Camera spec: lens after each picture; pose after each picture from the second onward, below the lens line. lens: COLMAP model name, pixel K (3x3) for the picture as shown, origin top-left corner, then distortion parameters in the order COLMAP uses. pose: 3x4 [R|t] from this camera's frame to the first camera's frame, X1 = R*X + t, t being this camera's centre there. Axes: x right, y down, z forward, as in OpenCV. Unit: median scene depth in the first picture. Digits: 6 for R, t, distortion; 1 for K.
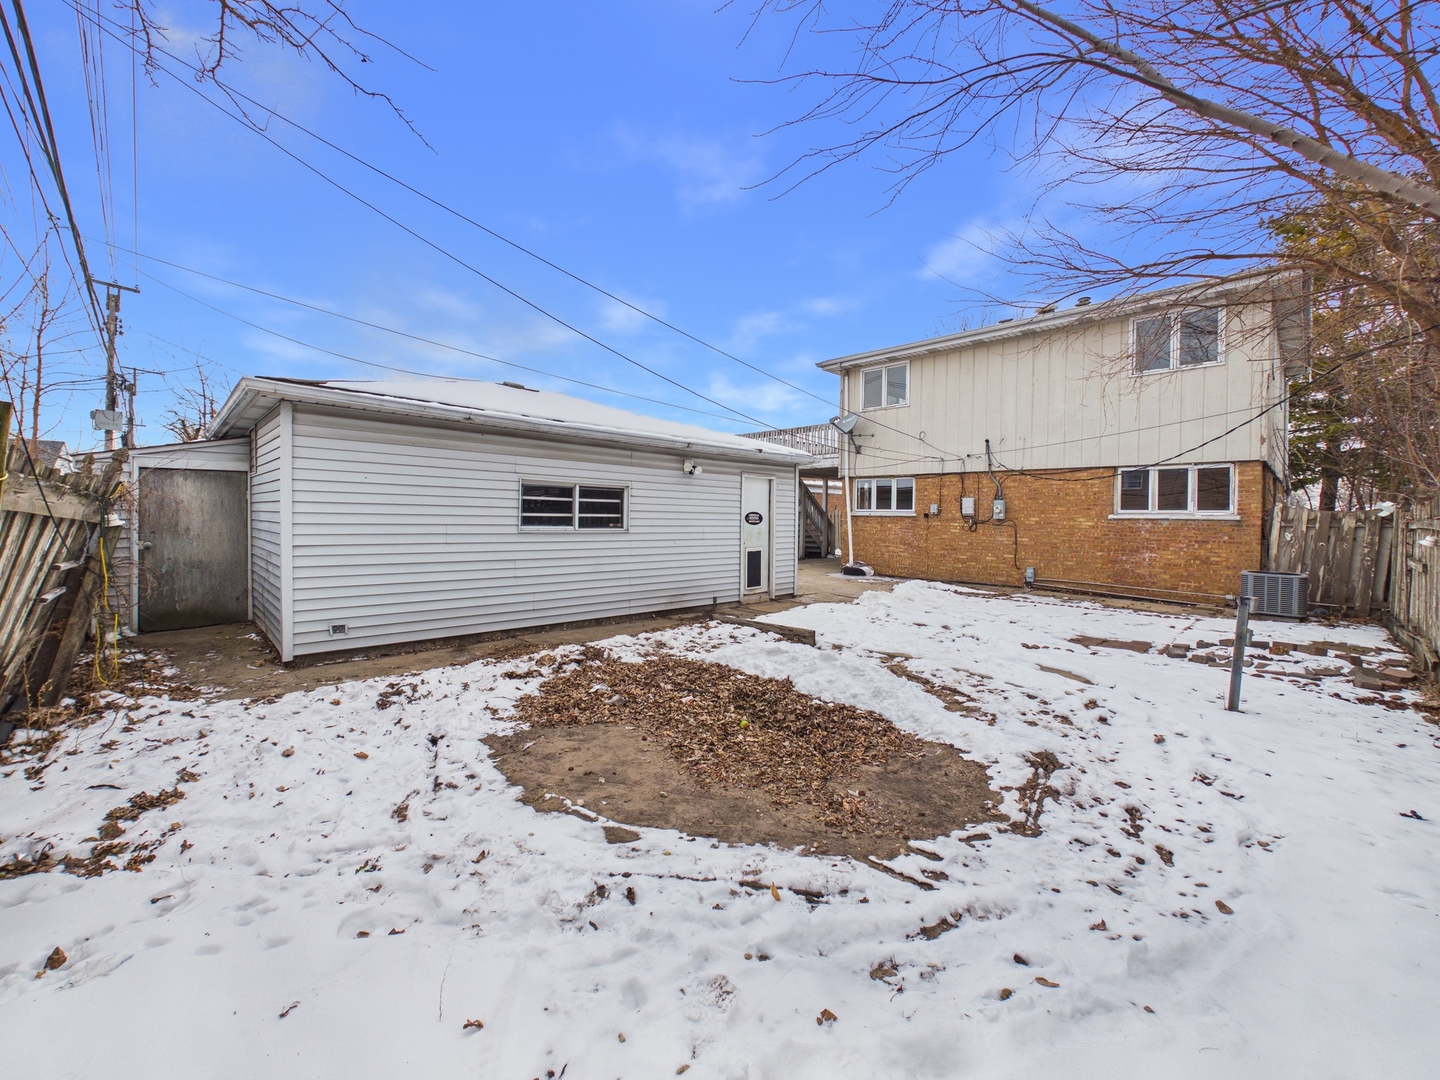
lens RADIAL K [[580.4, 0, 719.8], [0, 580.4, 536.4], [0, 0, 1]] dist [0.003548, 0.000147]
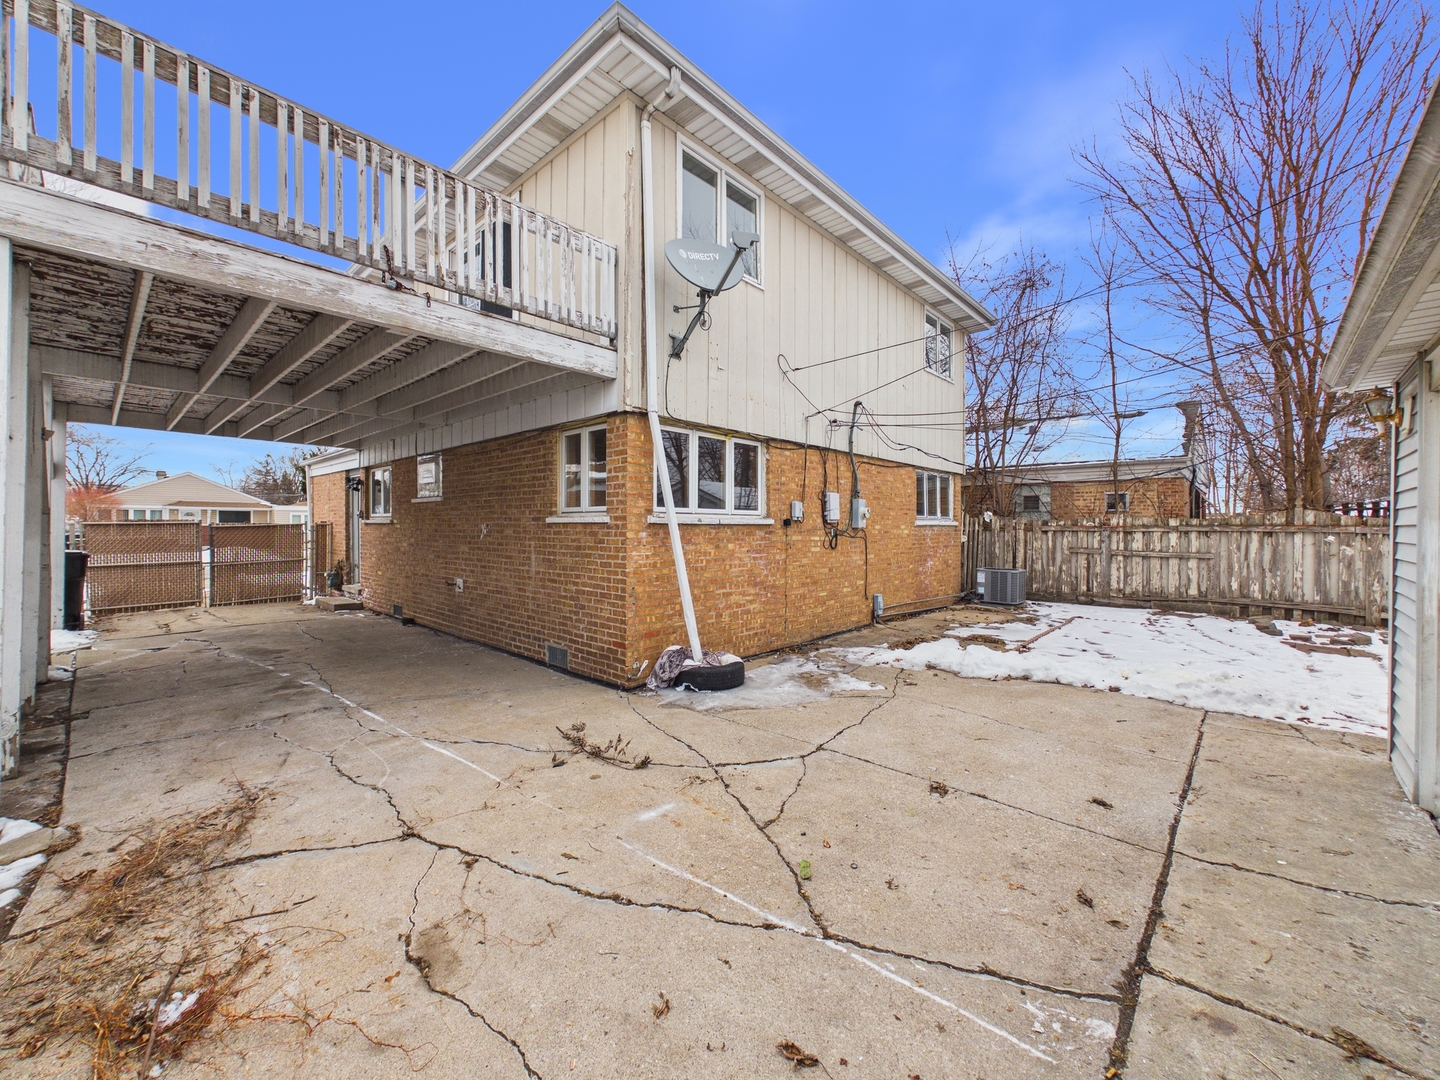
lens RADIAL K [[580.4, 0, 719.8], [0, 580.4, 536.4], [0, 0, 1]] dist [0.003548, 0.000147]
pose [[-0.047500, -0.040797, 0.998038, -0.154280], [0.028847, 0.998693, 0.042197, -0.048897], [-0.998455, 0.030794, -0.046262, 1.115560]]
